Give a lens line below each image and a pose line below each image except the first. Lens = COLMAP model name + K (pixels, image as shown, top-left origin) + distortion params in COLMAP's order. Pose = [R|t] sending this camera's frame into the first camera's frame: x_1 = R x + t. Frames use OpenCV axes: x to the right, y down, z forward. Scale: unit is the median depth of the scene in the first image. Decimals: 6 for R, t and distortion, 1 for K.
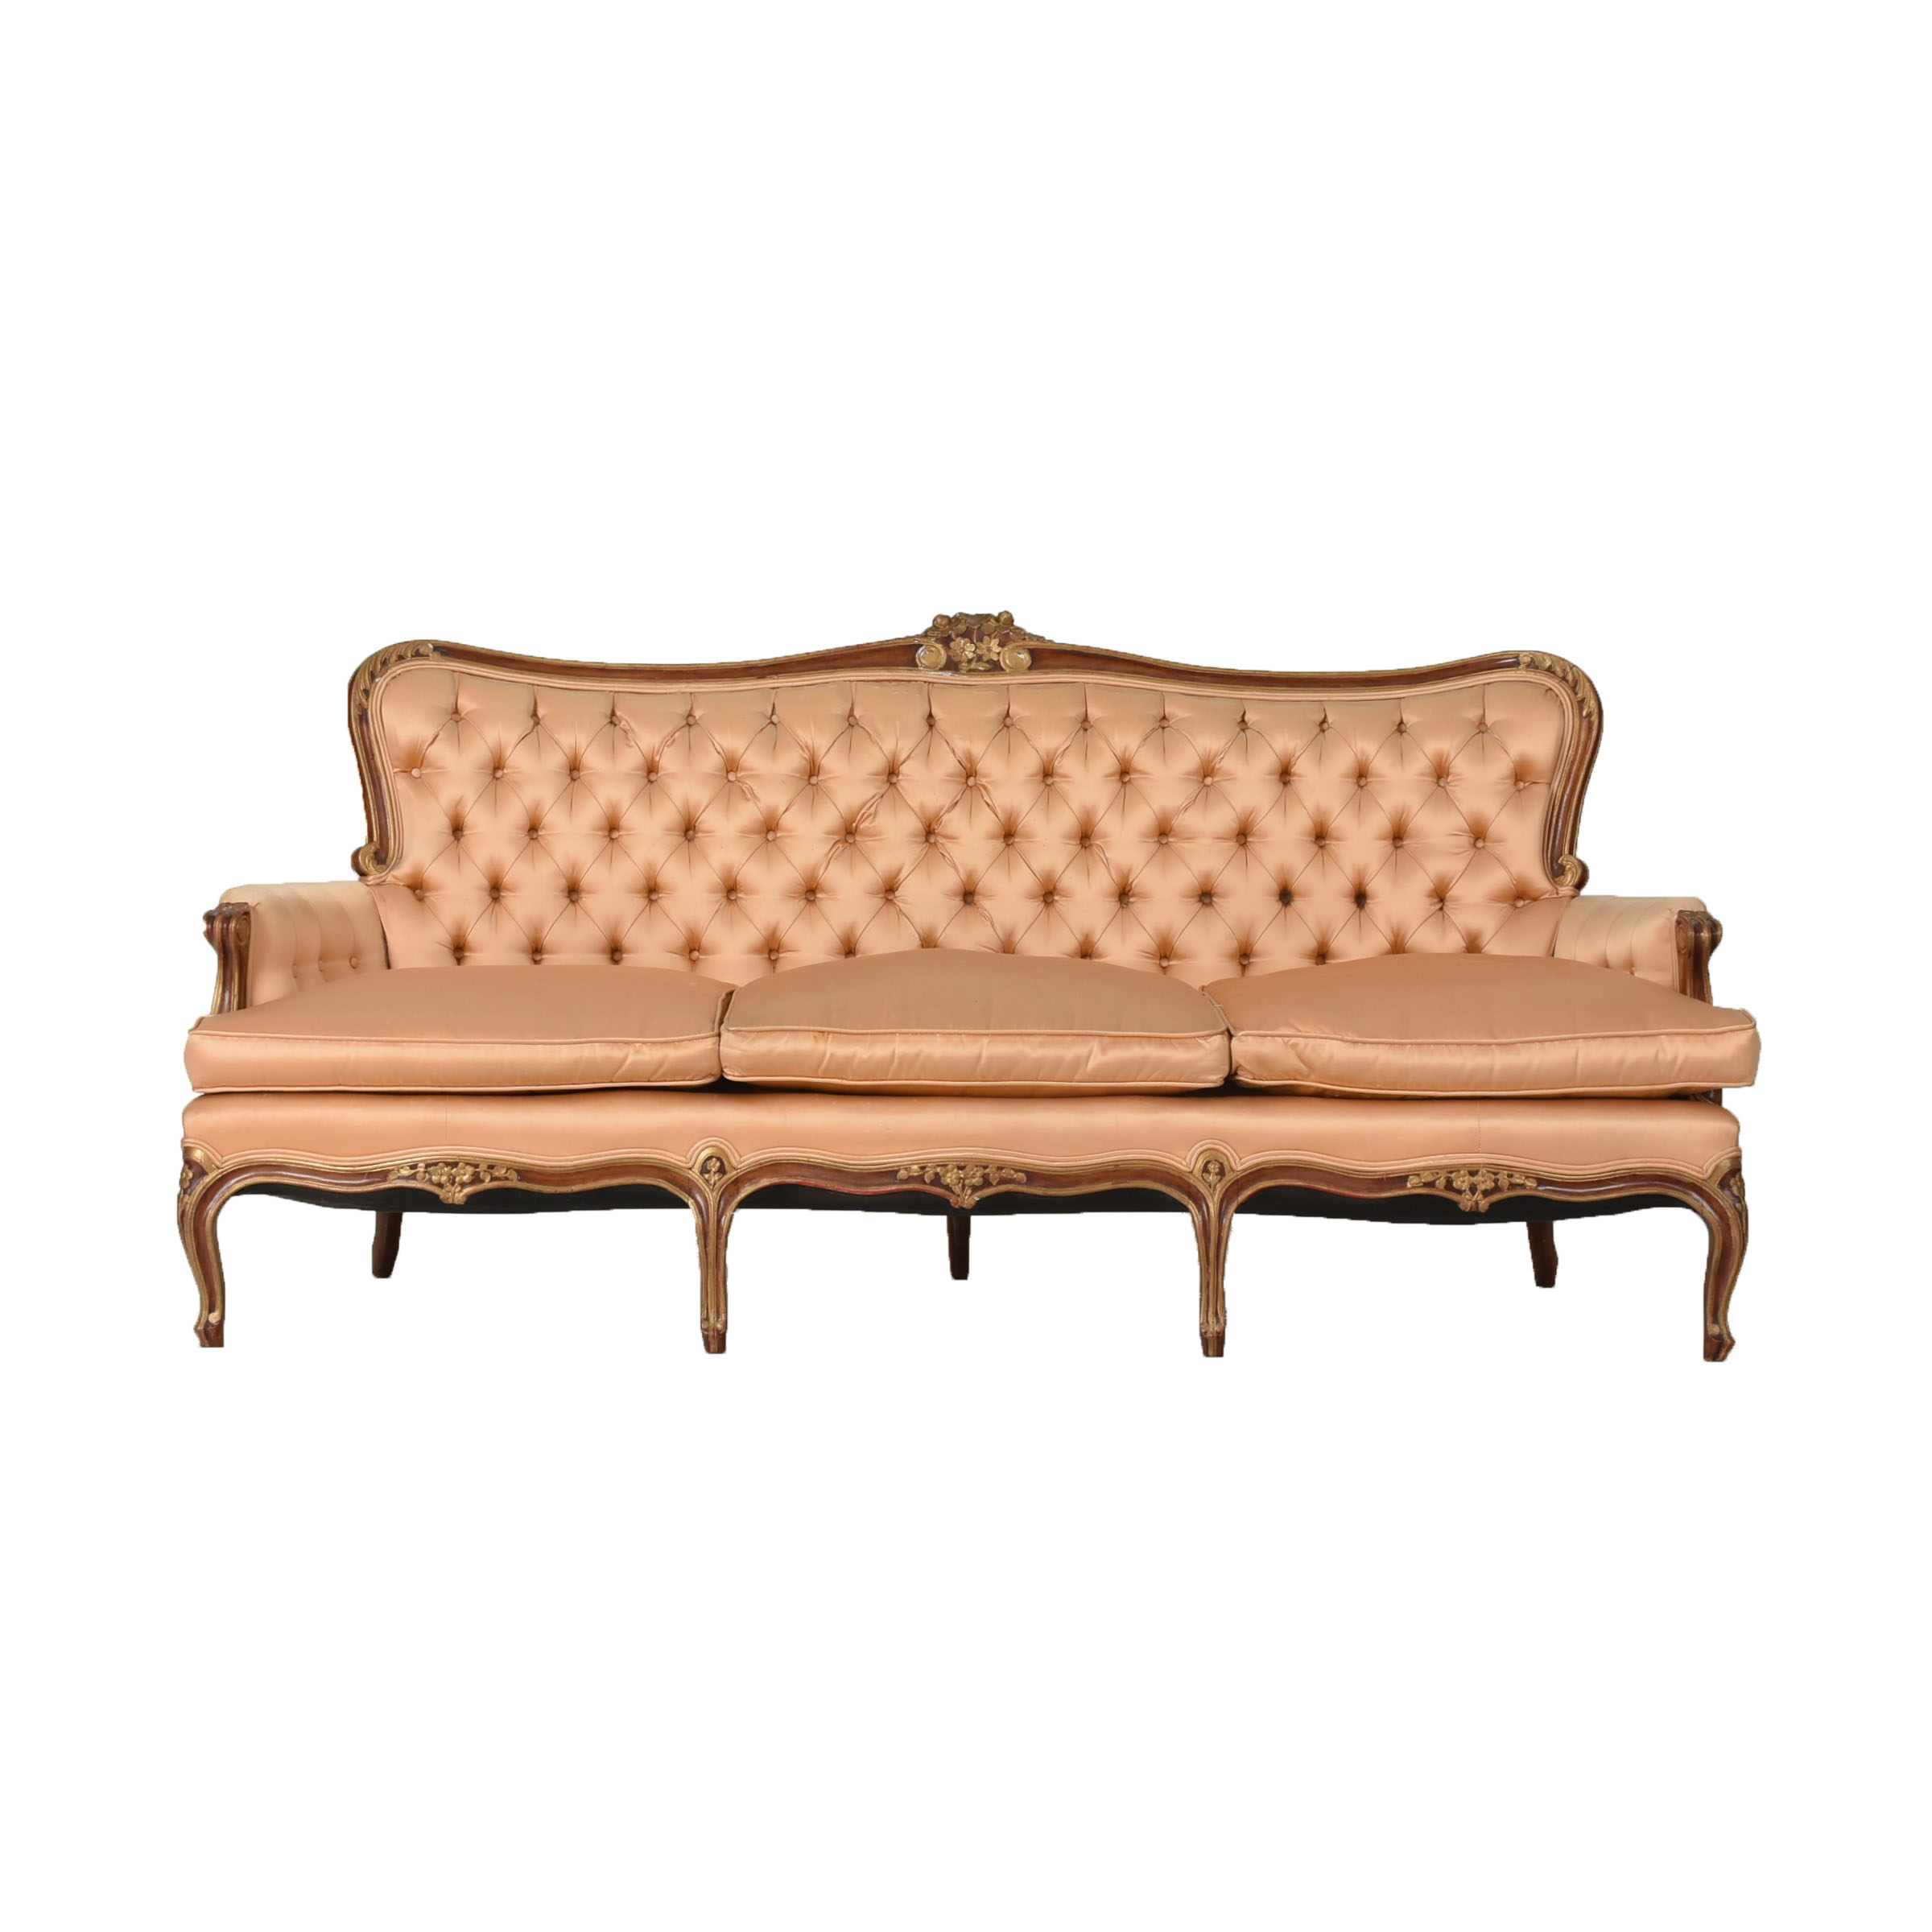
lens RADIAL K [[5301.5, 0, 967.5], [0, 5301.5, 967.0], [0, 0, 1]] dist [0.470212, 0.000000]
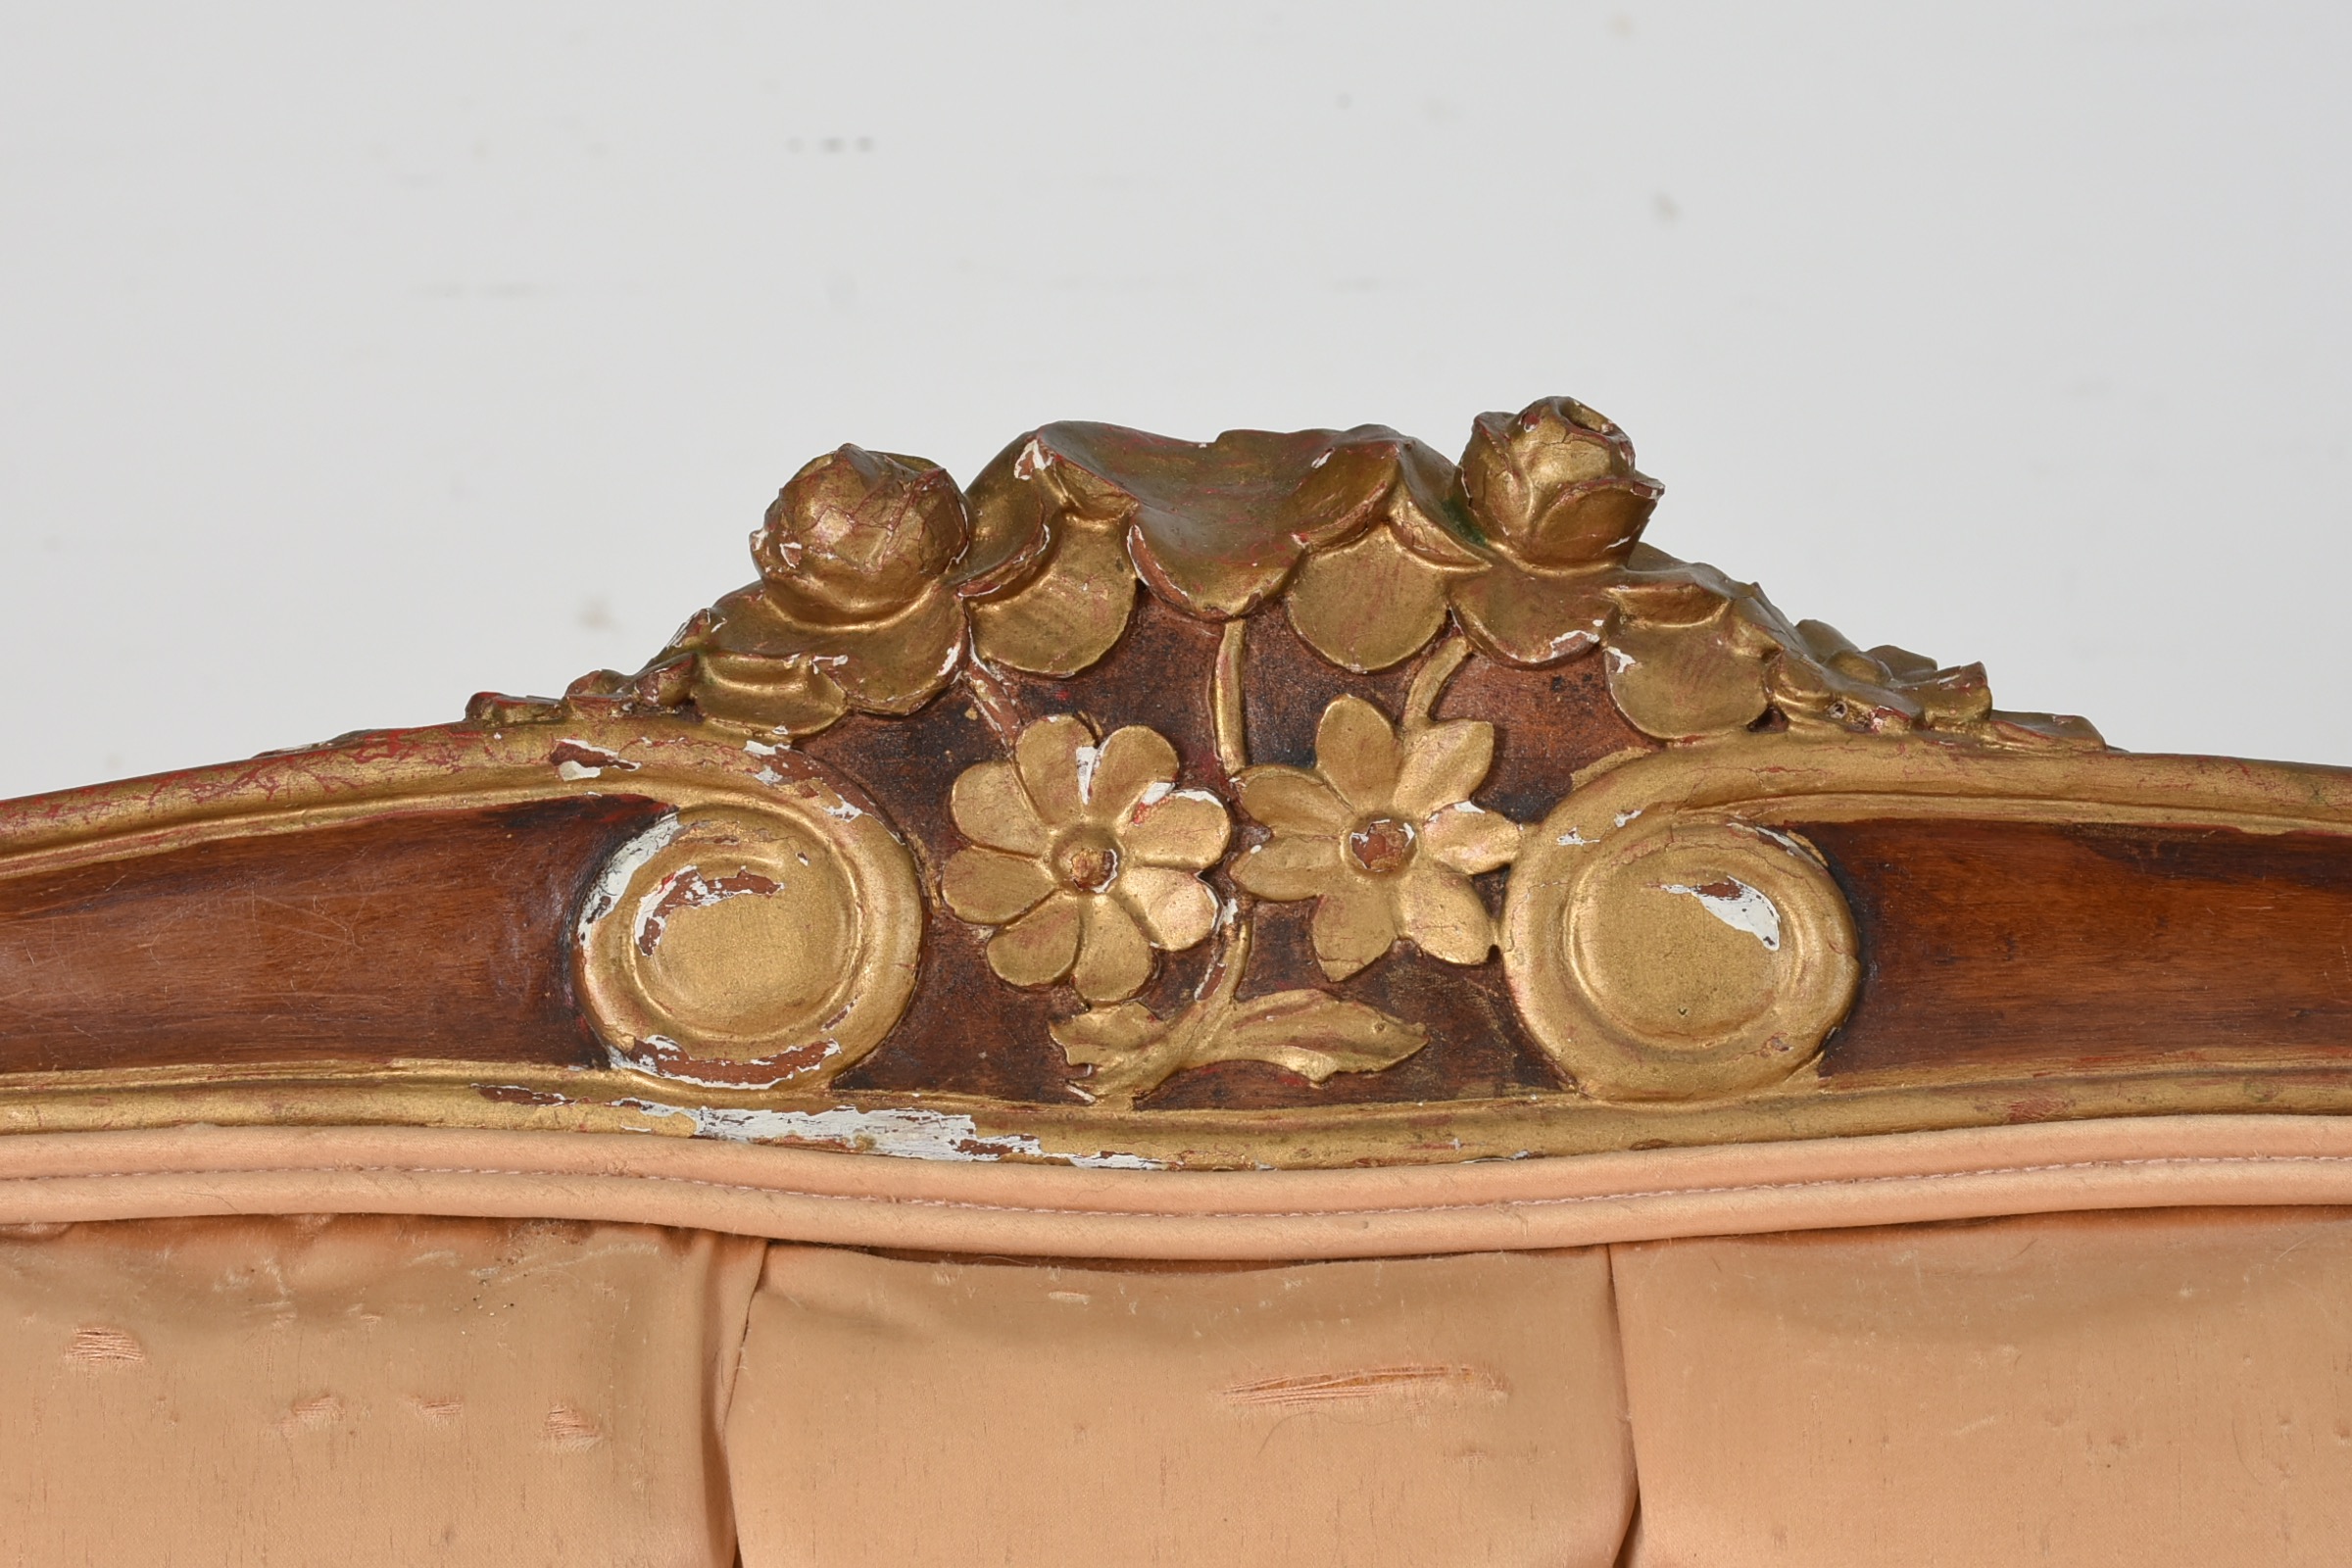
lens RADIAL K [[6095.1, 0, 1176.4], [0, 6095.1, 784.8], [0, 0, 1]] dist [0.022747, 0.000000]
pose [[0.999344, -0.021086, -0.029459, 0.003540], [0.024007, 0.994431, 0.102615, -0.070177], [0.027131, -0.103255, 0.994285, 0.879291]]
